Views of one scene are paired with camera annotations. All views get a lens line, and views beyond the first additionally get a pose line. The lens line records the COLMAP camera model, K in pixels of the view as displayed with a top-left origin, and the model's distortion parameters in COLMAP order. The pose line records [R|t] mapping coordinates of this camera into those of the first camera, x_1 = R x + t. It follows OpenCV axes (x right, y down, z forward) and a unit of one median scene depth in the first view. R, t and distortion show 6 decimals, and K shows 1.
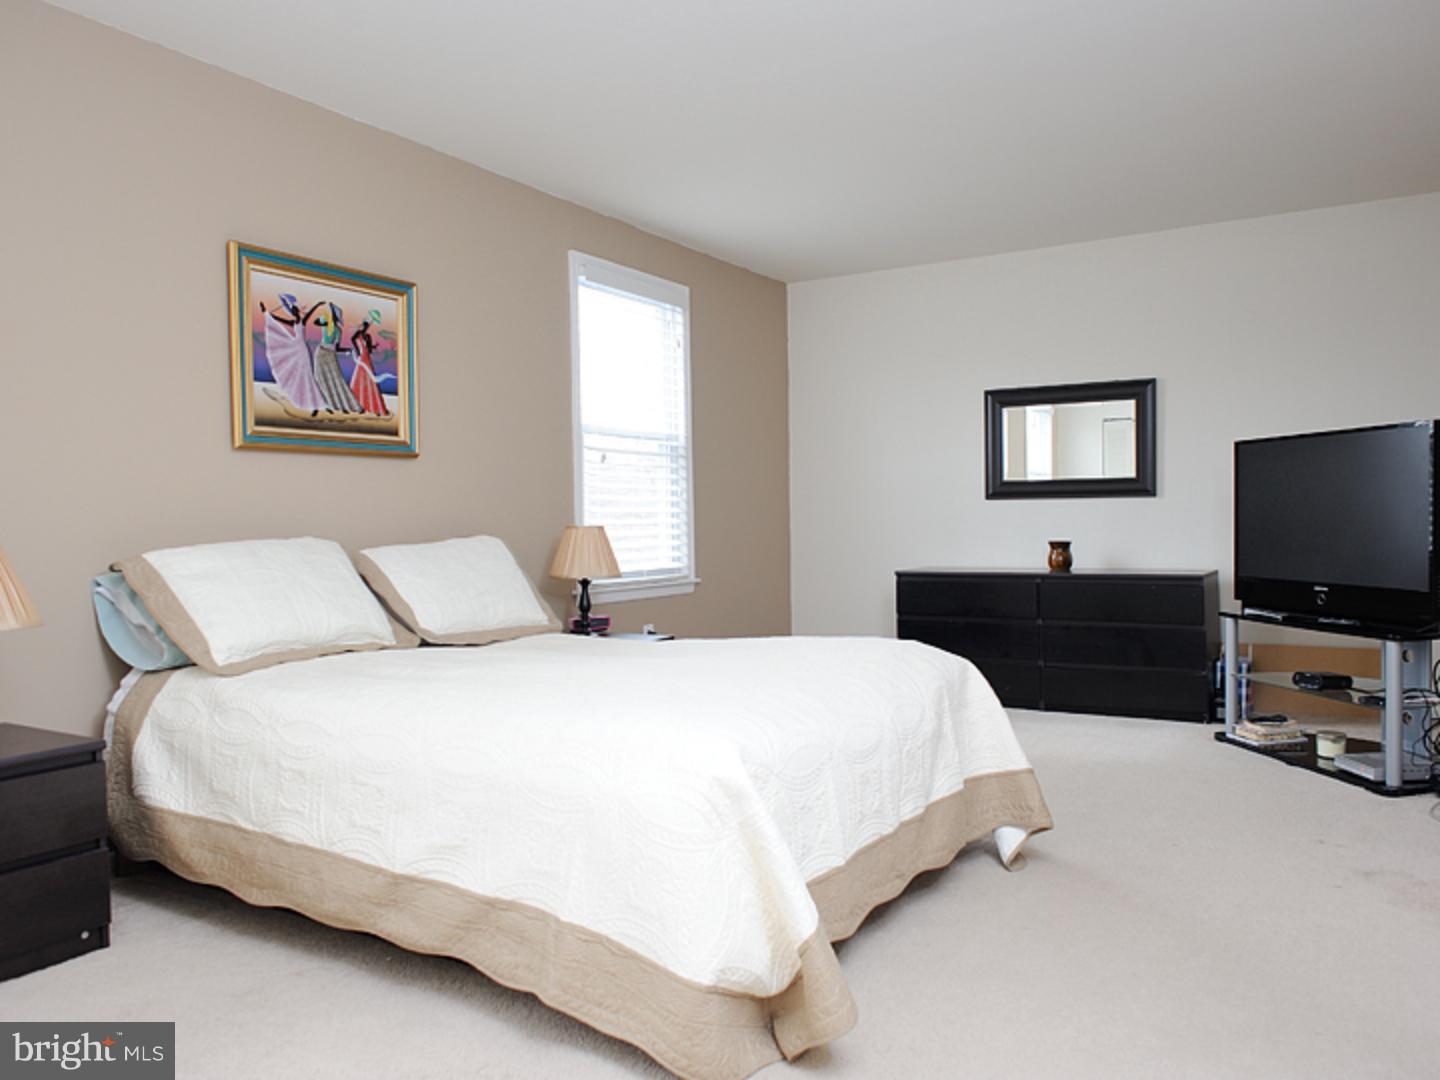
lens RADIAL K [[1078.9, 0, 719.6], [0, 1078.9, 539.9], [0, 0, 1]] dist [0.006880, -0.007171]
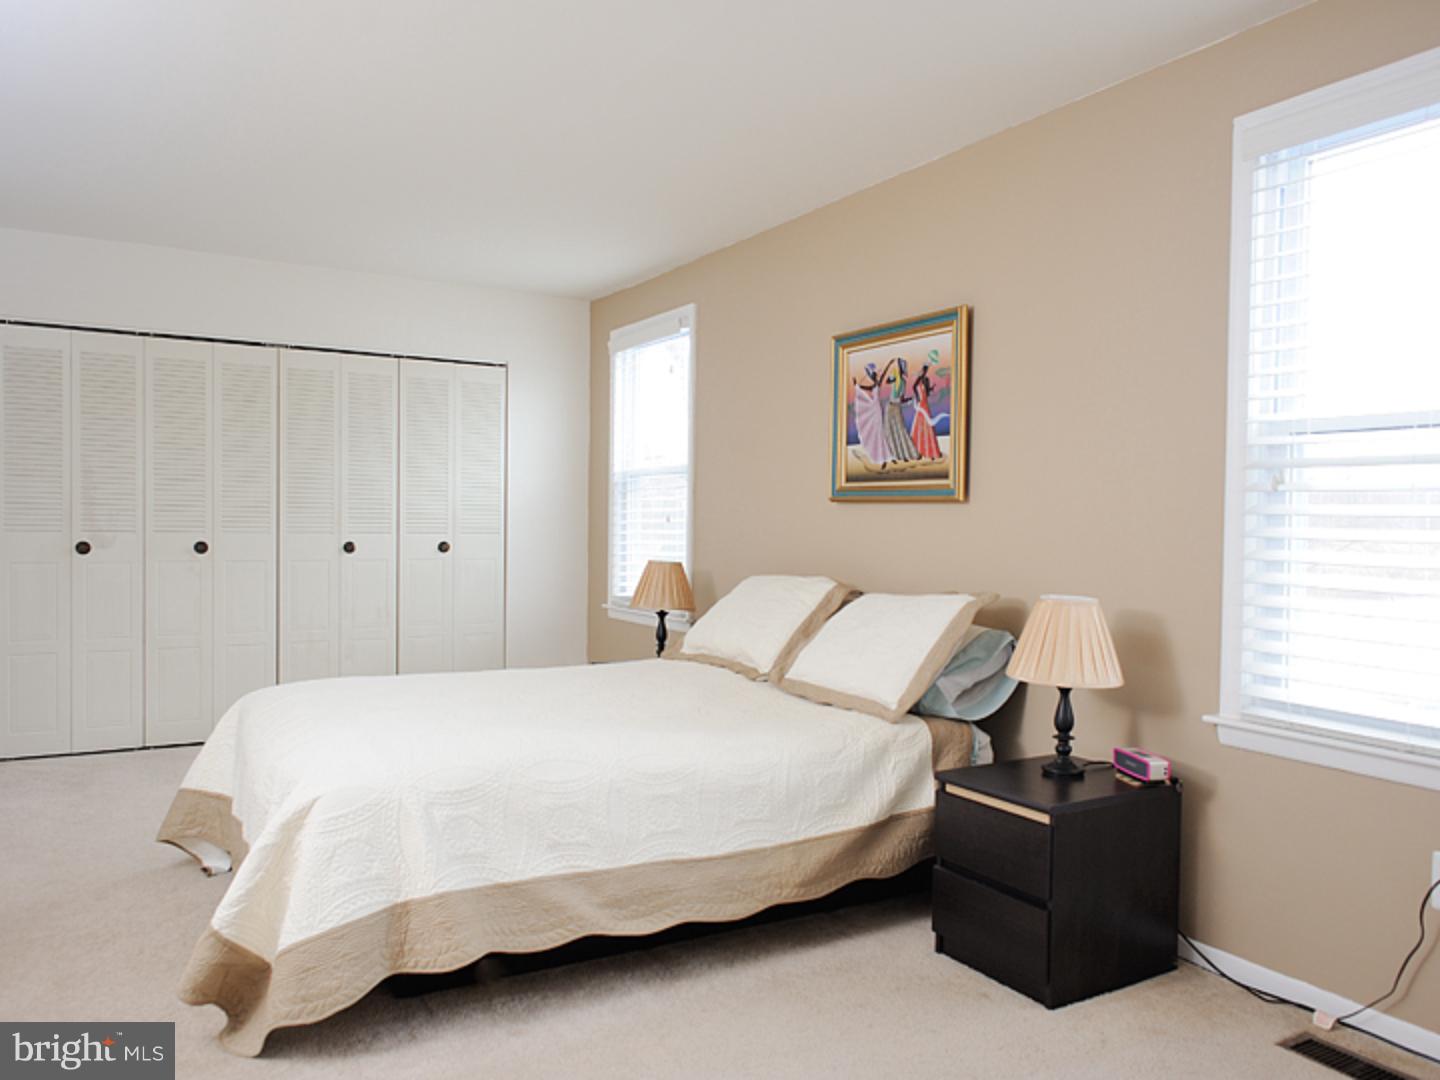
lens RADIAL K [[1078.9, 0, 720.1], [0, 1078.9, 537.9], [0, 0, 1]] dist [0.006880, -0.007171]
pose [[-0.483247, 0.037561, -0.874678, 0.647250], [-0.013611, 0.998636, 0.050403, -0.095672], [0.875378, 0.036263, -0.482076, 1.360153]]
